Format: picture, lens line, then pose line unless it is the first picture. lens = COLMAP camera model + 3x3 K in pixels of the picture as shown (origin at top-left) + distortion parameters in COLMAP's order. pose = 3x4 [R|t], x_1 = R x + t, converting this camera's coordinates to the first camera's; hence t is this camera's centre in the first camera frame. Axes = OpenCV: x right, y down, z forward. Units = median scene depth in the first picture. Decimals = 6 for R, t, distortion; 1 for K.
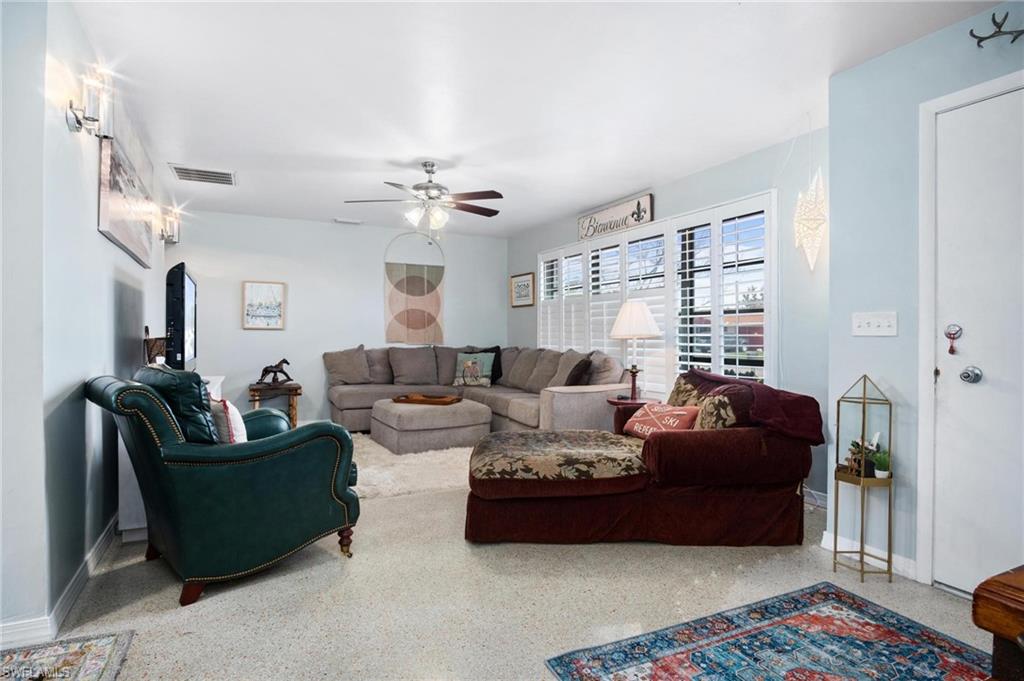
lens RADIAL K [[545.9, 0, 508.3], [0, 545.9, 336.1], [0, 0, 1]] dist [0.002821, 0.001743]
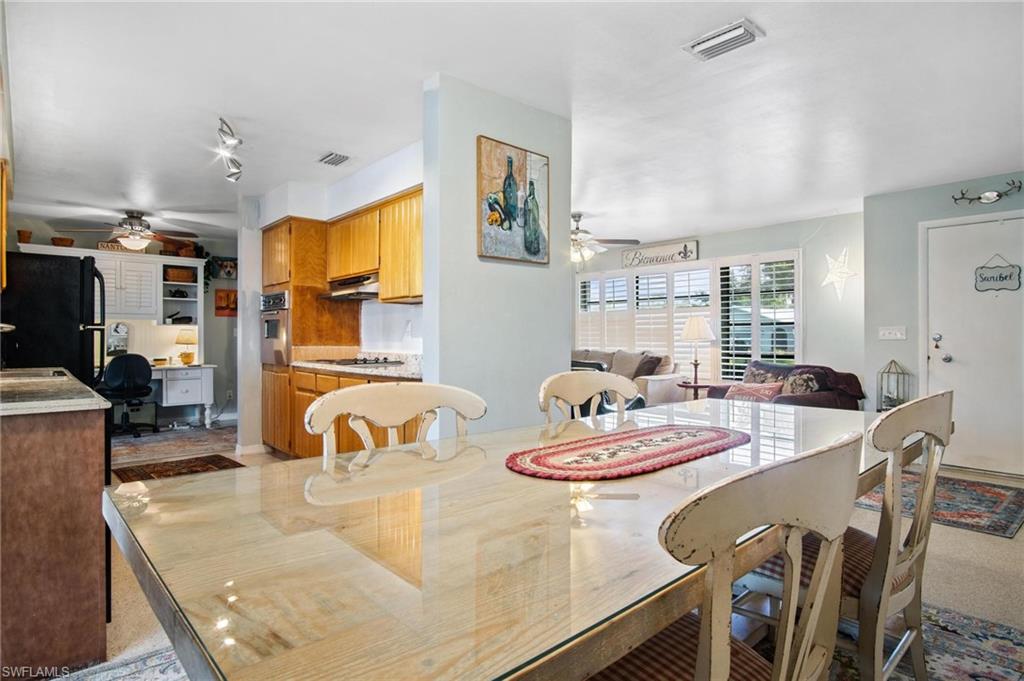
lens RADIAL K [[545.9, 0, 515.3], [0, 545.9, 343.8], [0, 0, 1]] dist [0.002821, 0.001743]
pose [[0.960222, -0.005660, 0.279182, -0.681342], [0.003278, 0.999954, 0.008996, -0.004163], [-0.279220, -0.007723, 0.960196, -0.279216]]
